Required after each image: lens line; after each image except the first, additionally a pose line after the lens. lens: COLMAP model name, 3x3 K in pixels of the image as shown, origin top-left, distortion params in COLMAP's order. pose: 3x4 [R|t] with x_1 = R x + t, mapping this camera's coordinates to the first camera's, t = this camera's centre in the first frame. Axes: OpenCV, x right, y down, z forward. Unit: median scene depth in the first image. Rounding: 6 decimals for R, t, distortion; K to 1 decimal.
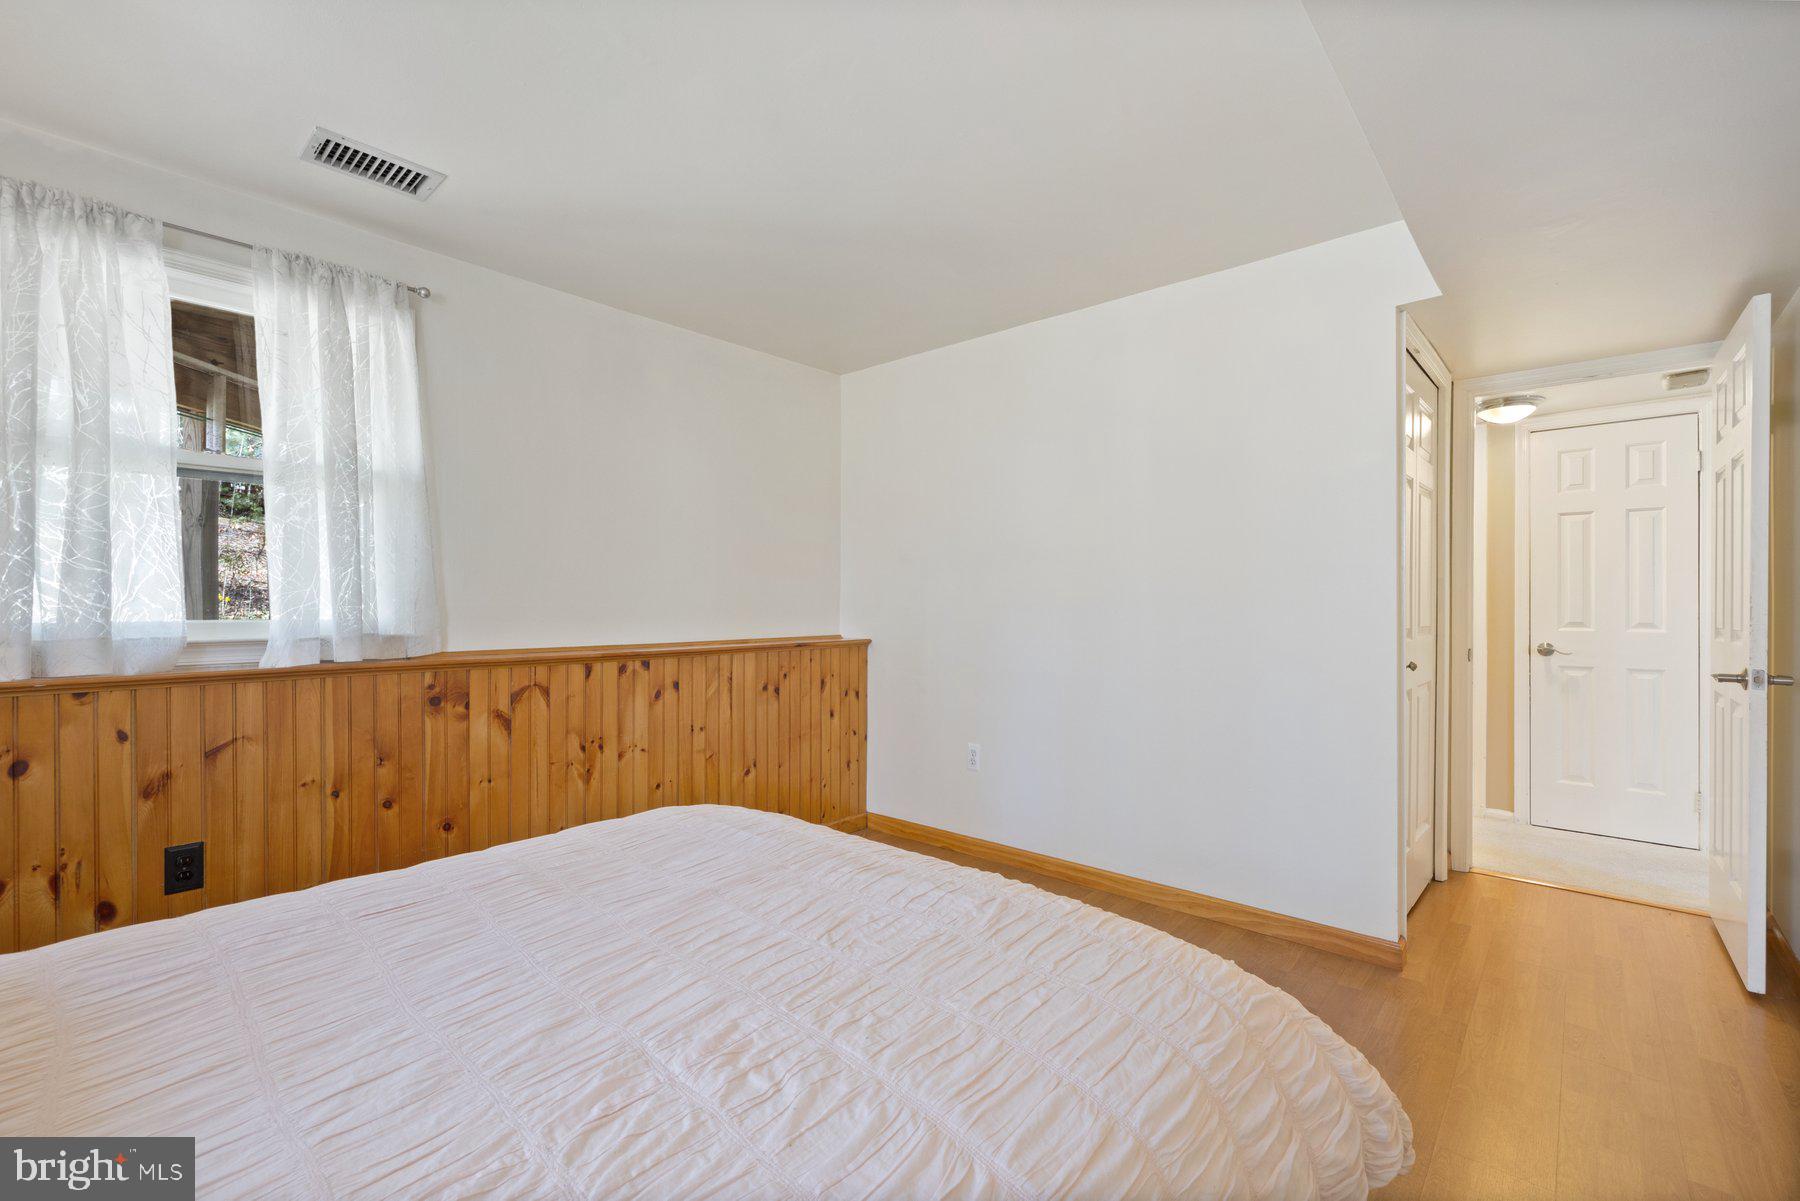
lens RADIAL K [[756.0, 0, 901.1], [0, 756.0, 603.2], [0, 0, 1]] dist [0.006016, -0.002909]
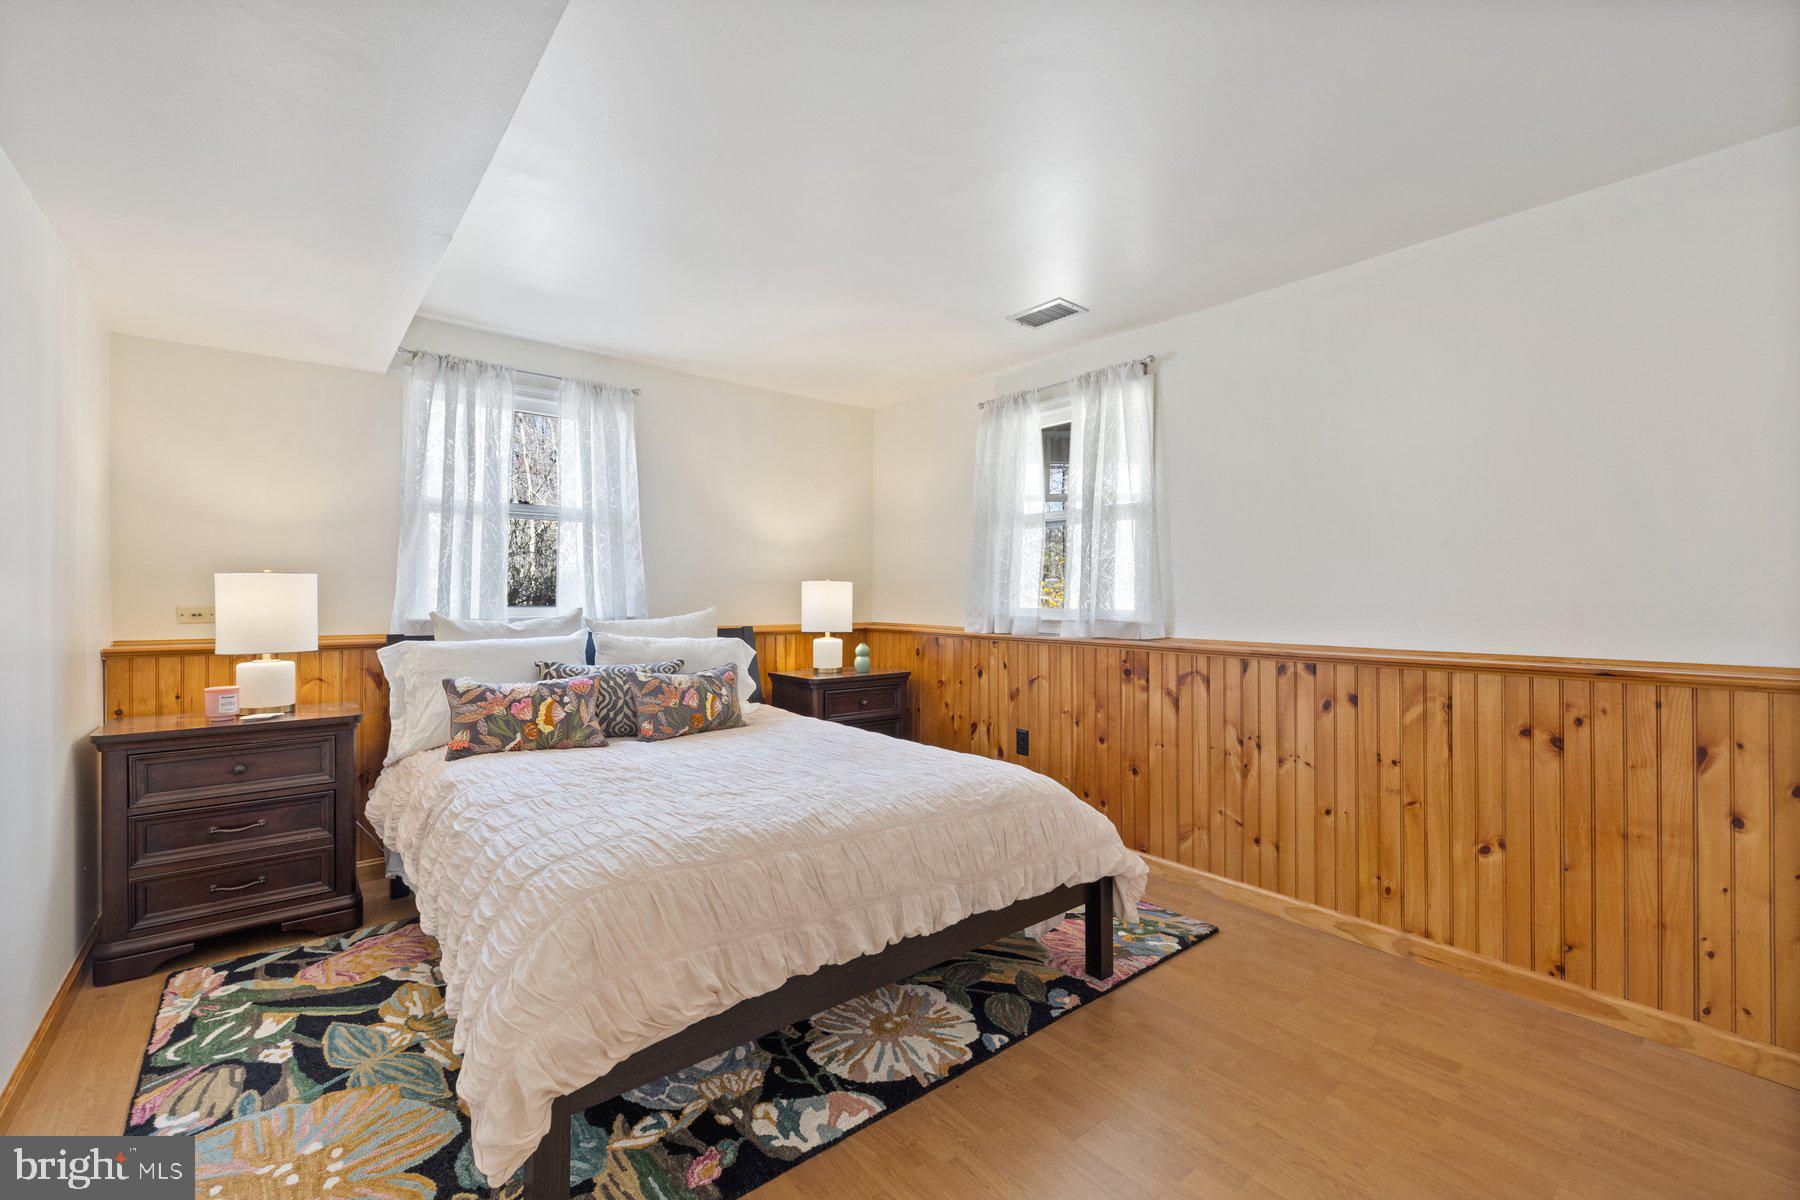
lens RADIAL K [[756.0, 0, 901.8], [0, 756.0, 598.2], [0, 0, 1]] dist [0.006016, -0.002909]
pose [[-0.143884, 0.002003, -0.989592, 0.641221], [-0.003258, 0.999992, 0.002497, -0.001832], [0.989589, 0.003583, -0.143877, 0.688427]]
